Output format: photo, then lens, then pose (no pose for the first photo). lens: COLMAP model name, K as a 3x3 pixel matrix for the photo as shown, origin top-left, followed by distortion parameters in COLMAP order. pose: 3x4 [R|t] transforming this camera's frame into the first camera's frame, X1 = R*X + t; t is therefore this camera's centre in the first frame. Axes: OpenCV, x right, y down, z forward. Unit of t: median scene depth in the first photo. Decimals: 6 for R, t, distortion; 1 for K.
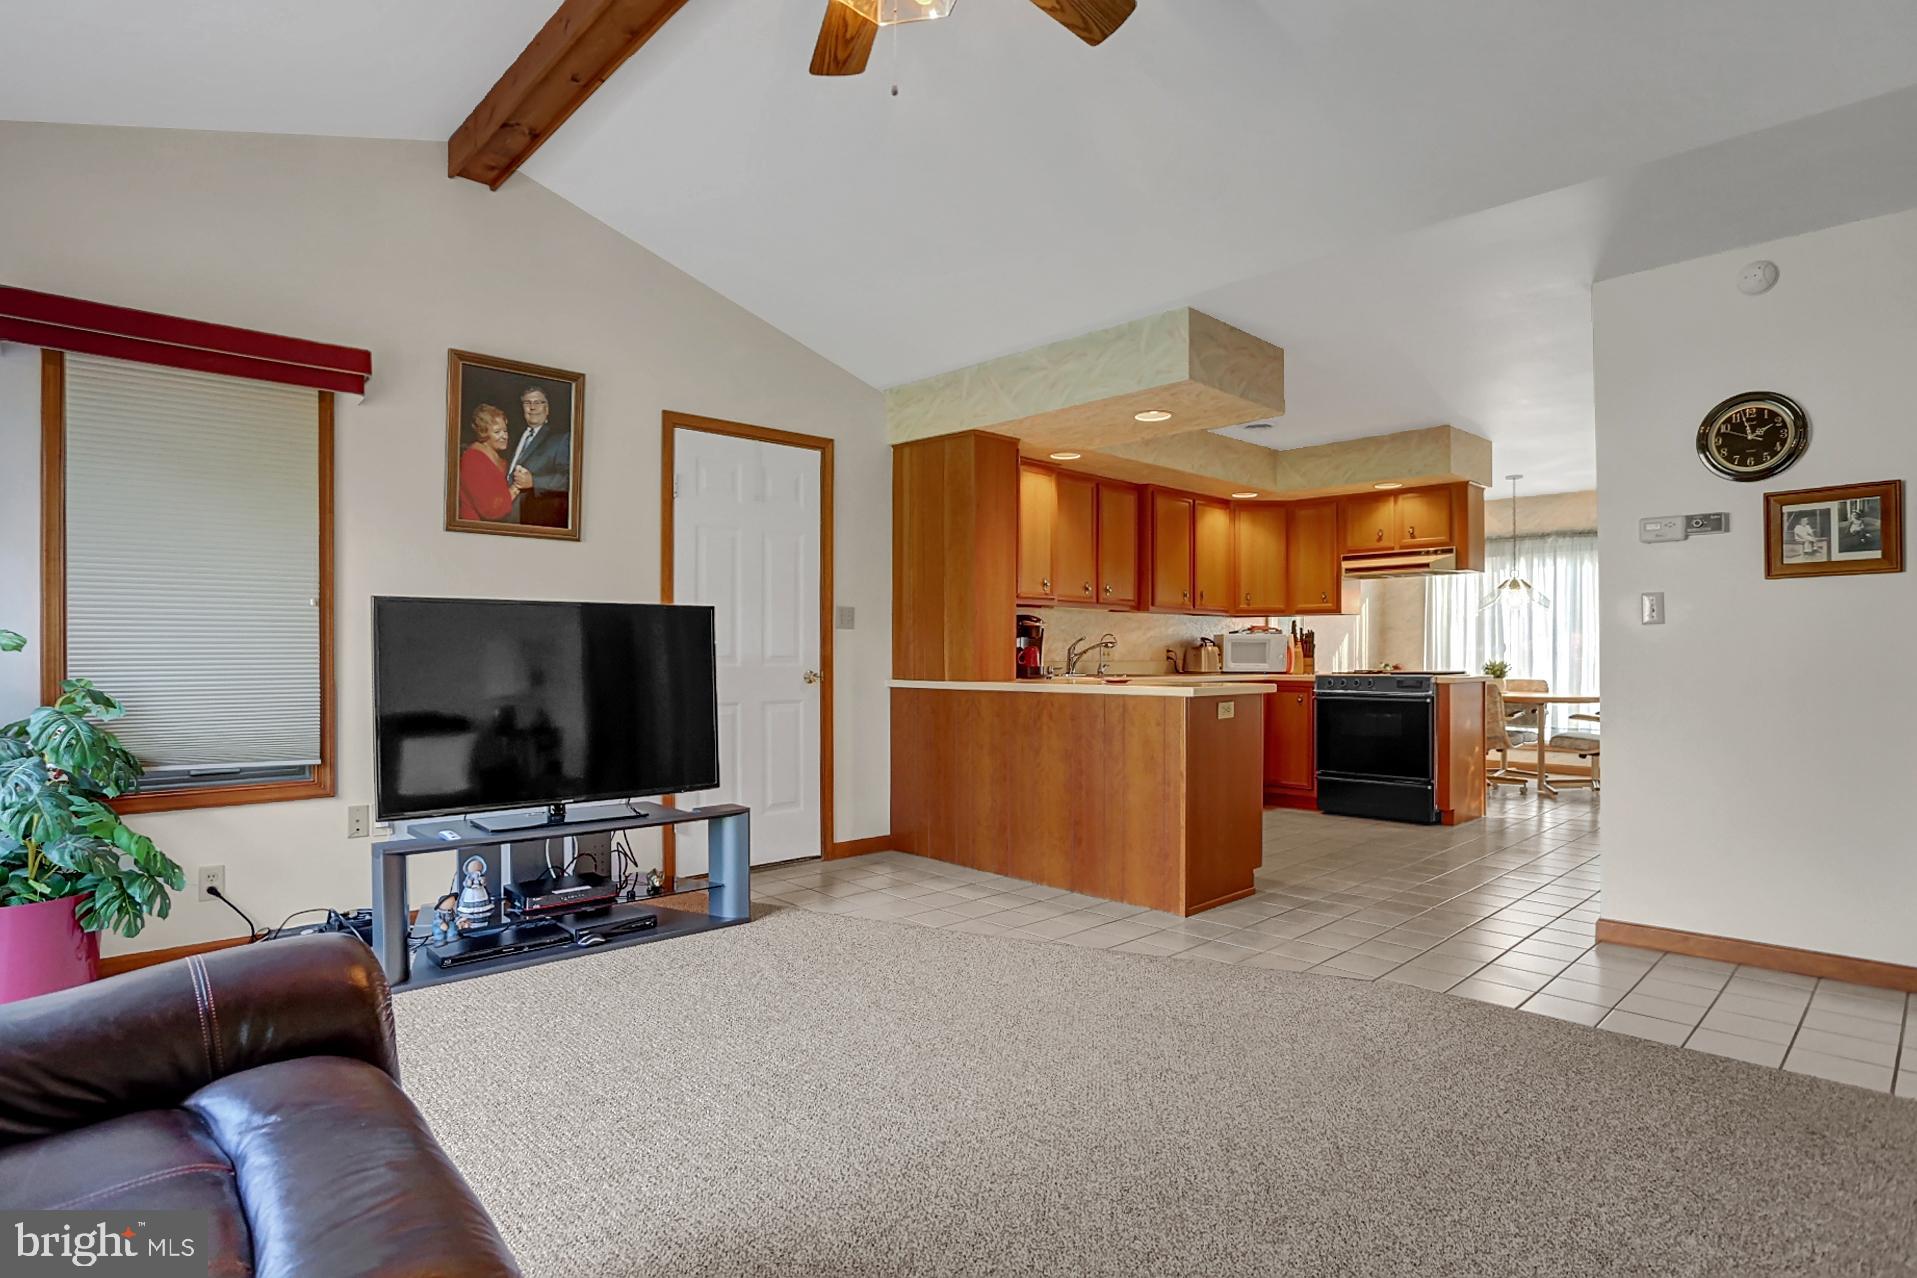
lens RADIAL K [[982.1, 0, 958.5], [0, 982.1, 639.0], [0, 0, 1]] dist [-0.058715, -0.000090]
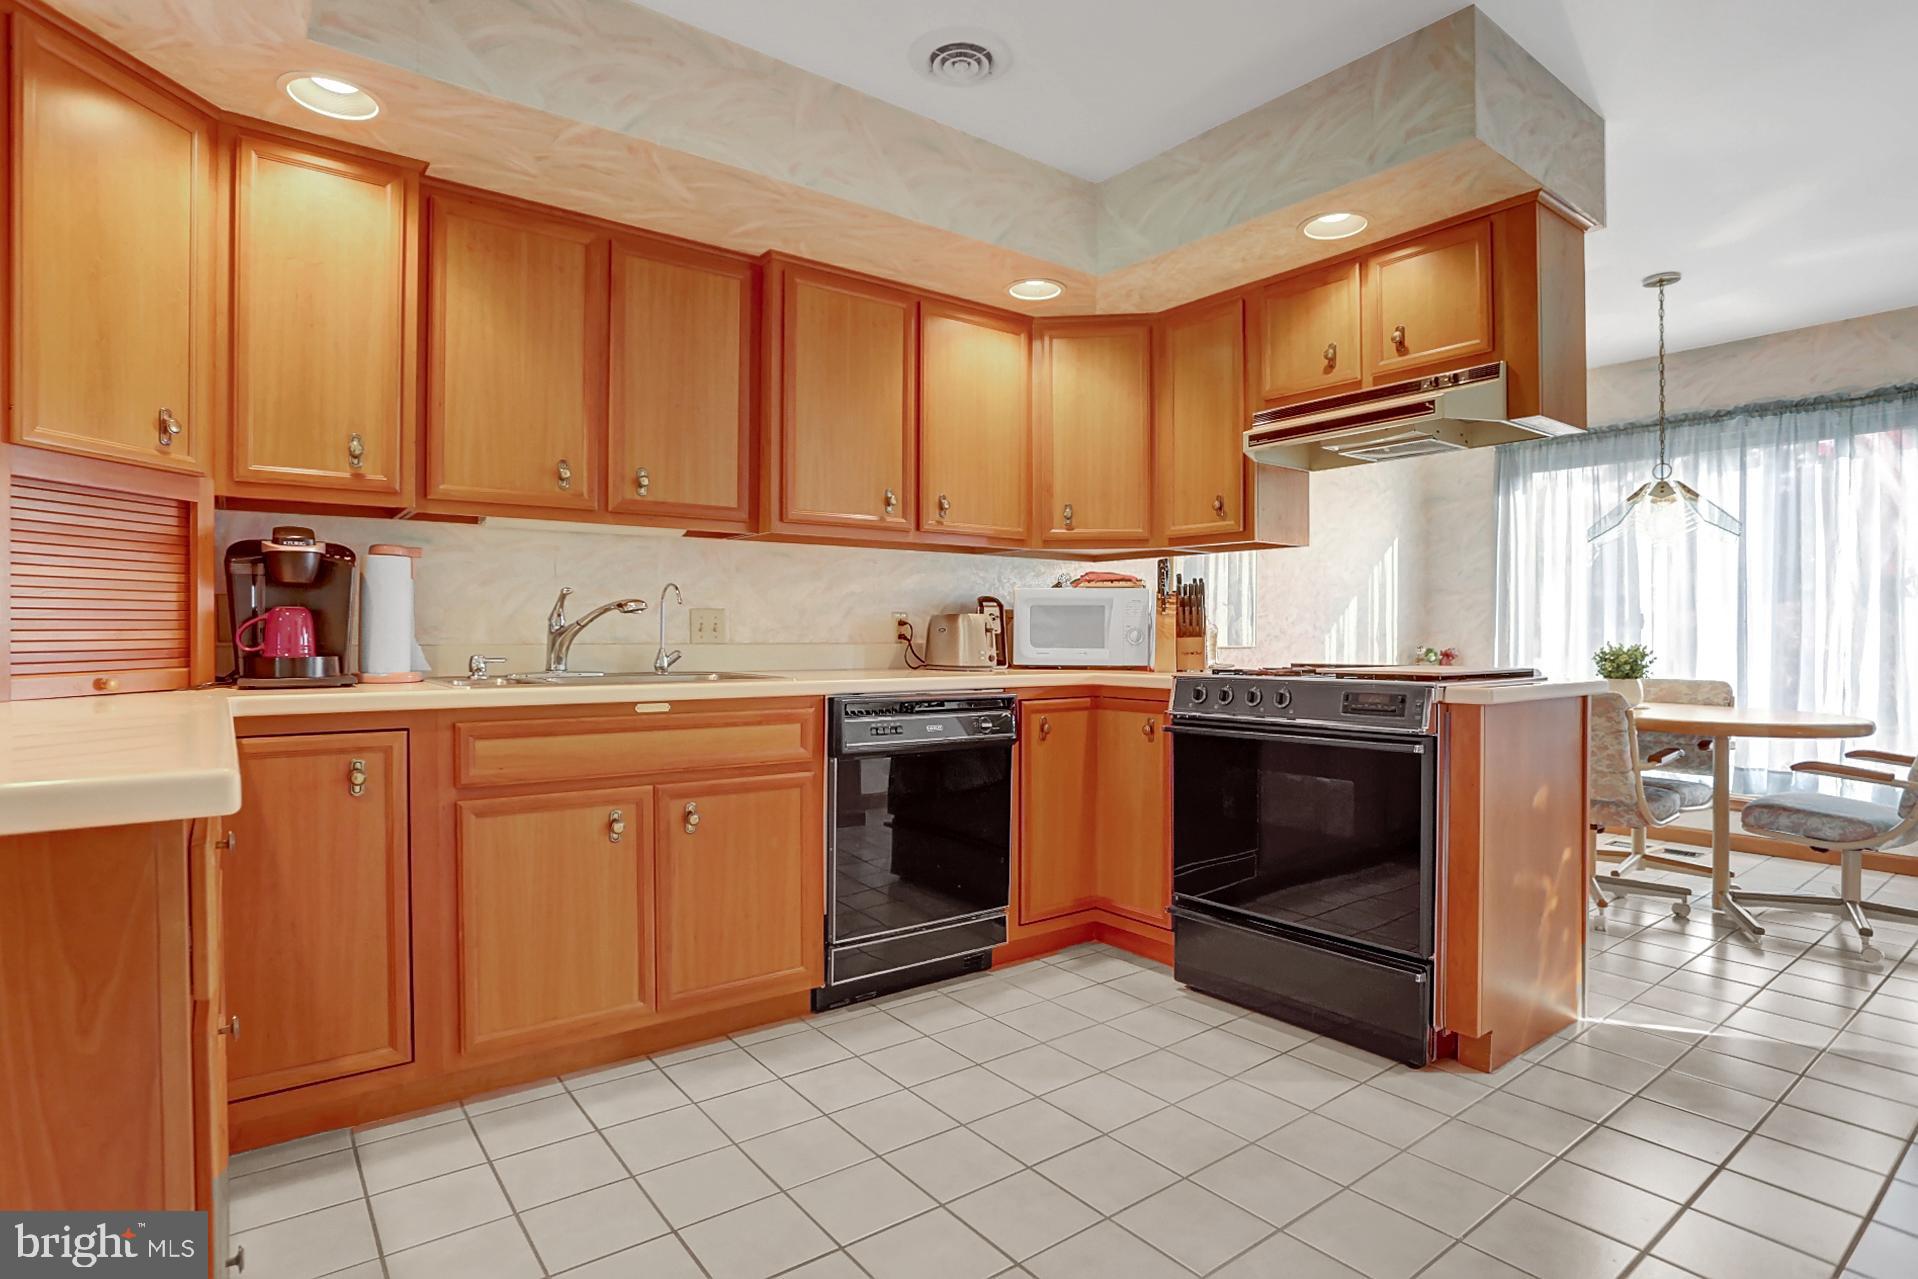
lens RADIAL K [[948.7, 0, 945.3], [0, 948.7, 631.9], [0, 0, 1]] dist [-0.037765, 0.000603]
pose [[0.991454, -0.000900, -0.130457, 0.310441], [0.002253, 0.999945, 0.010221, 0.012079], [0.130440, -0.010428, 0.991401, 0.542877]]
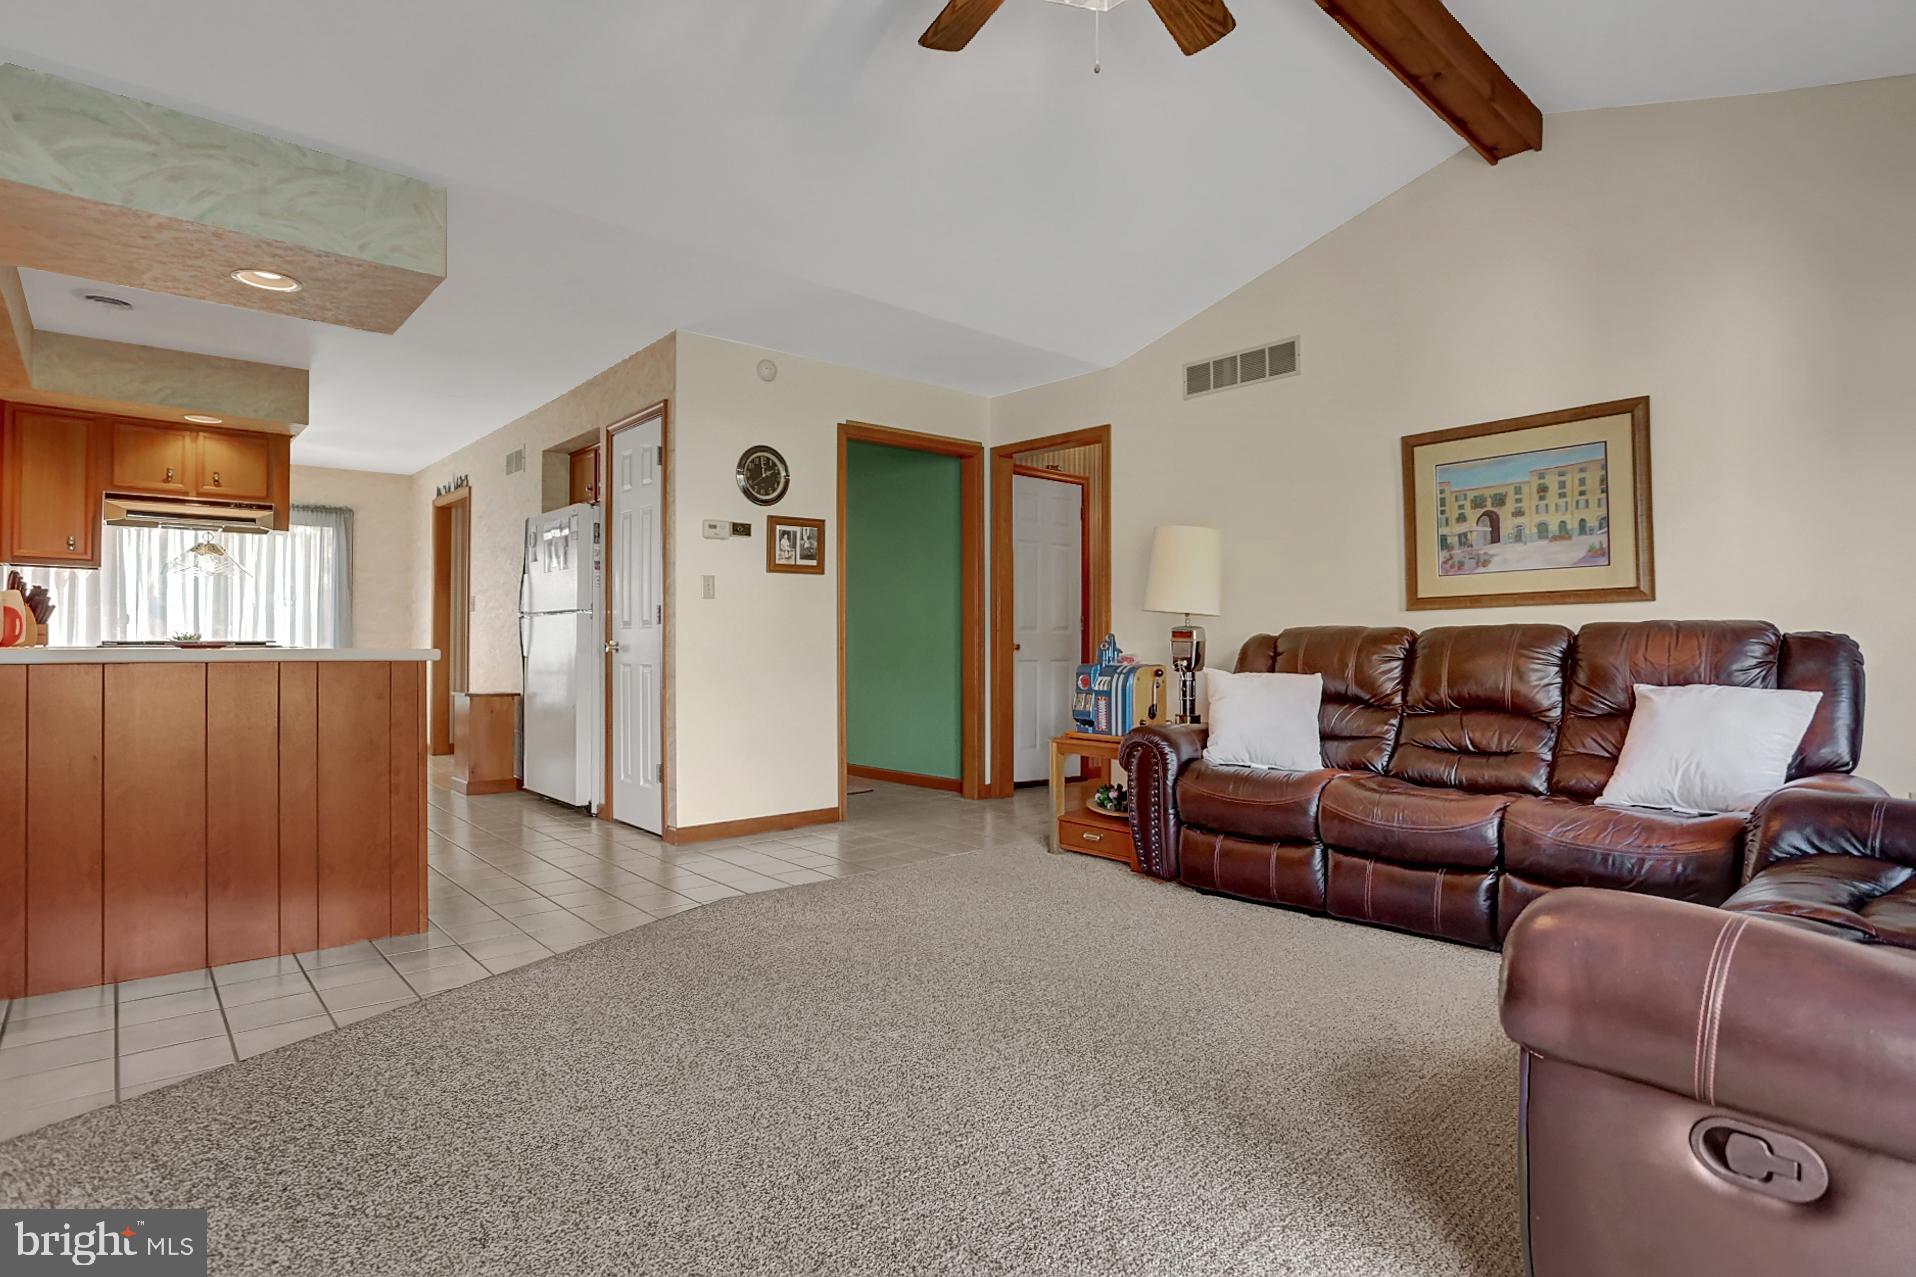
lens RADIAL K [[947.7, 0, 944.3], [0, 947.7, 630.9], [0, 0, 1]] dist [-0.037765, 0.000603]
pose [[0.053969, 0.015986, 0.998415, -0.296714], [-0.020660, 0.999676, -0.014889, 0.021639], [-0.998329, -0.019823, 0.054282, 0.301020]]
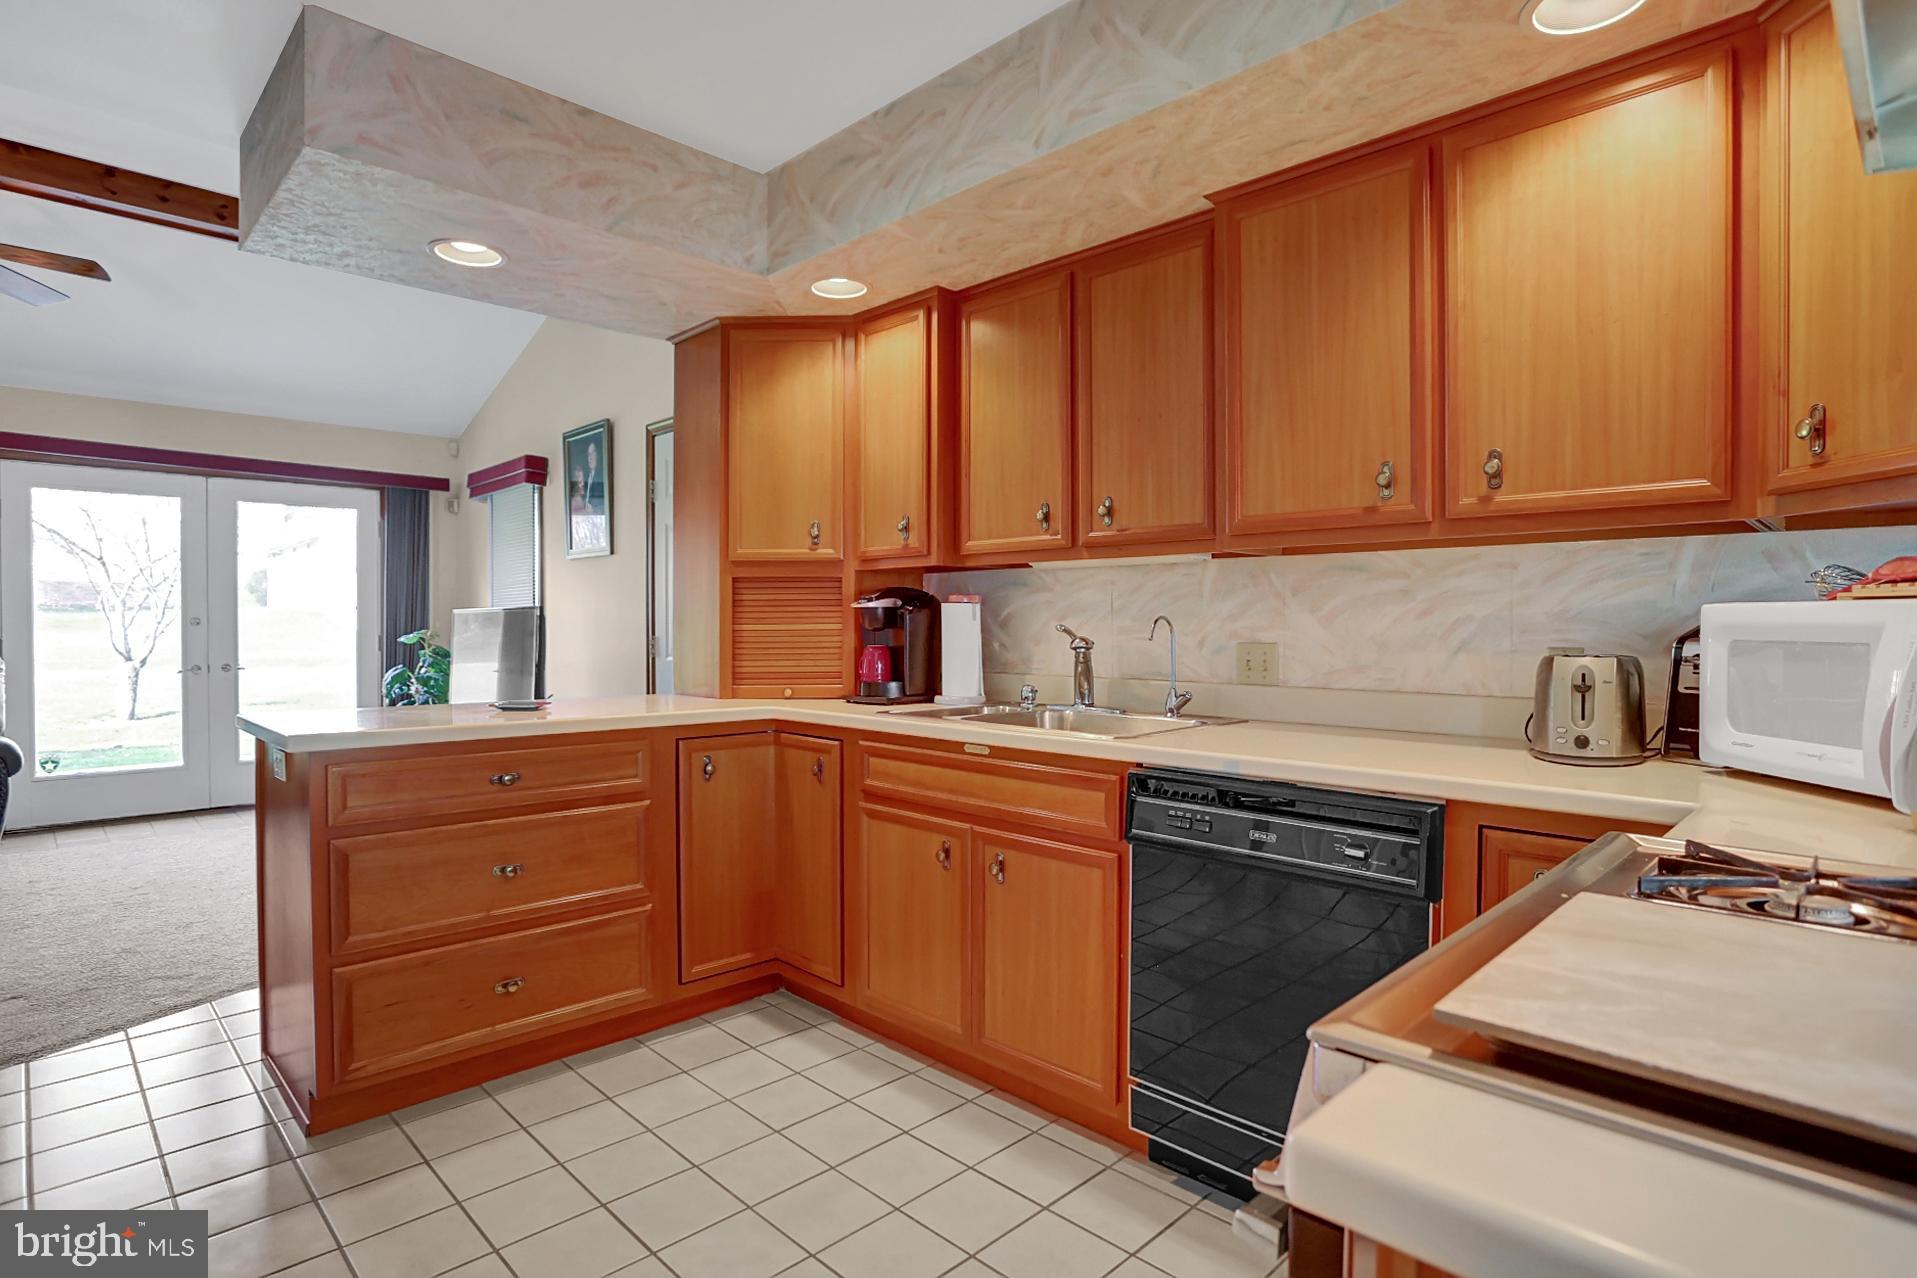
lens RADIAL K [[982.1, 0, 958.5], [0, 982.1, 639.0], [0, 0, 1]] dist [-0.058715, -0.000090]
pose [[0.034939, 0.013520, -0.999298, 0.524685], [0.011463, 0.999837, 0.013929, -0.003183], [0.999324, -0.011942, 0.034778, 0.855852]]
